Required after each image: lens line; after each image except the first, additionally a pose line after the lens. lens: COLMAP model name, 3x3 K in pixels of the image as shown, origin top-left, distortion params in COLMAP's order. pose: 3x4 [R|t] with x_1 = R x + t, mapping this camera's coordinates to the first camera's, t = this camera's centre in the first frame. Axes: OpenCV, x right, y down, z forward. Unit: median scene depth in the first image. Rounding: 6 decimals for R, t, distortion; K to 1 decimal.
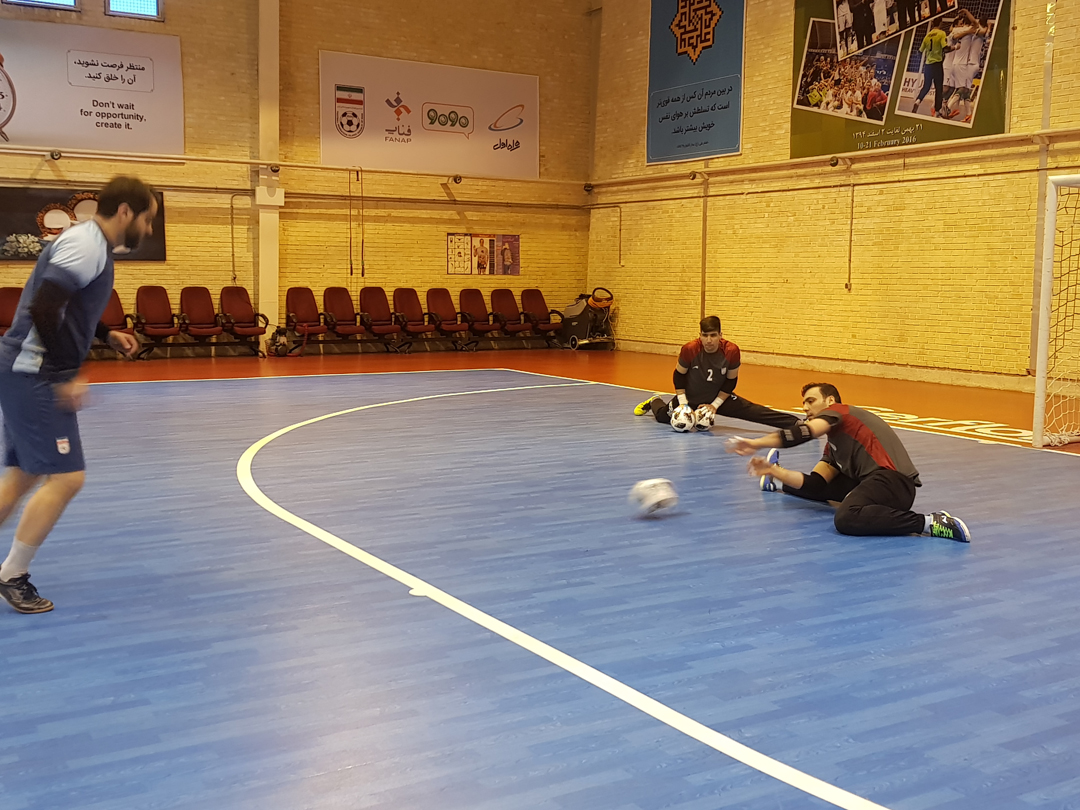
lens RADIAL K [[1217.8, 0, 538.6], [0, 1217.8, 412.5], [0, 0, 1]] dist [0.052026, 0.000000]
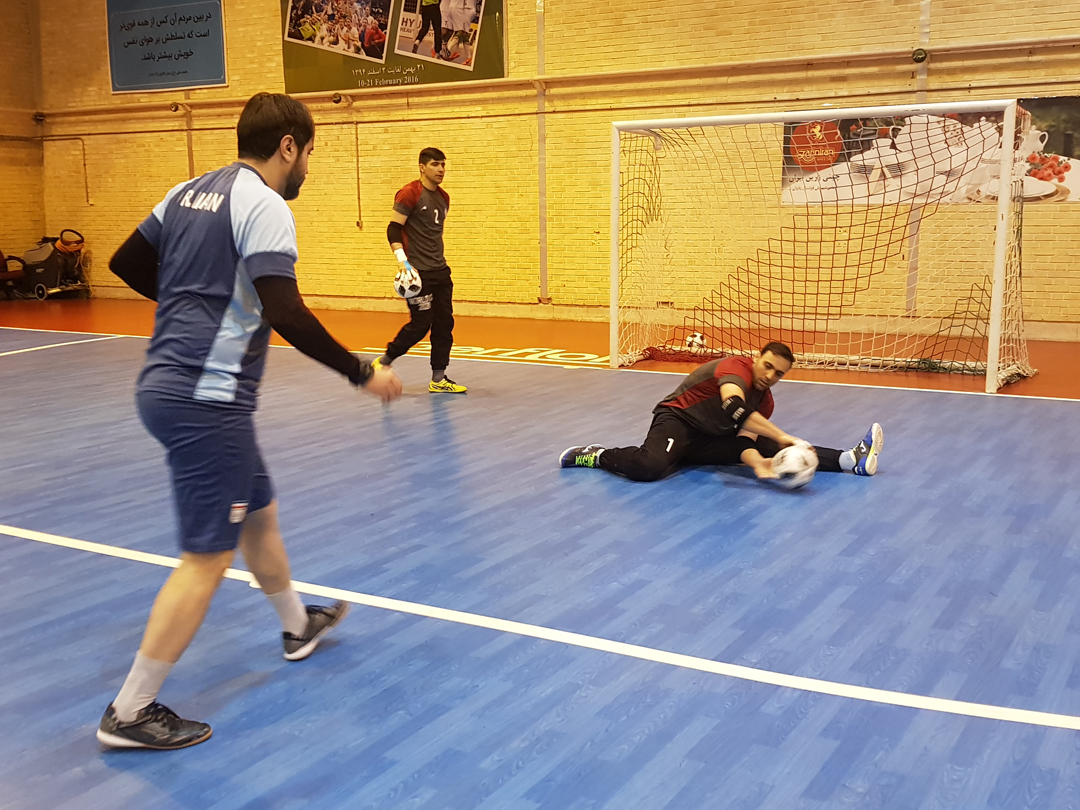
lens RADIAL K [[1217.8, 0, 531.4], [0, 1217.8, 413.5], [0, 0, 1]] dist [0.052026, 0.000000]
pose [[0.876301, -0.096716, 0.471956, -0.120205], [0.071331, 0.994891, 0.071435, -0.009816], [-0.476454, -0.028934, 0.878723, 0.042757]]
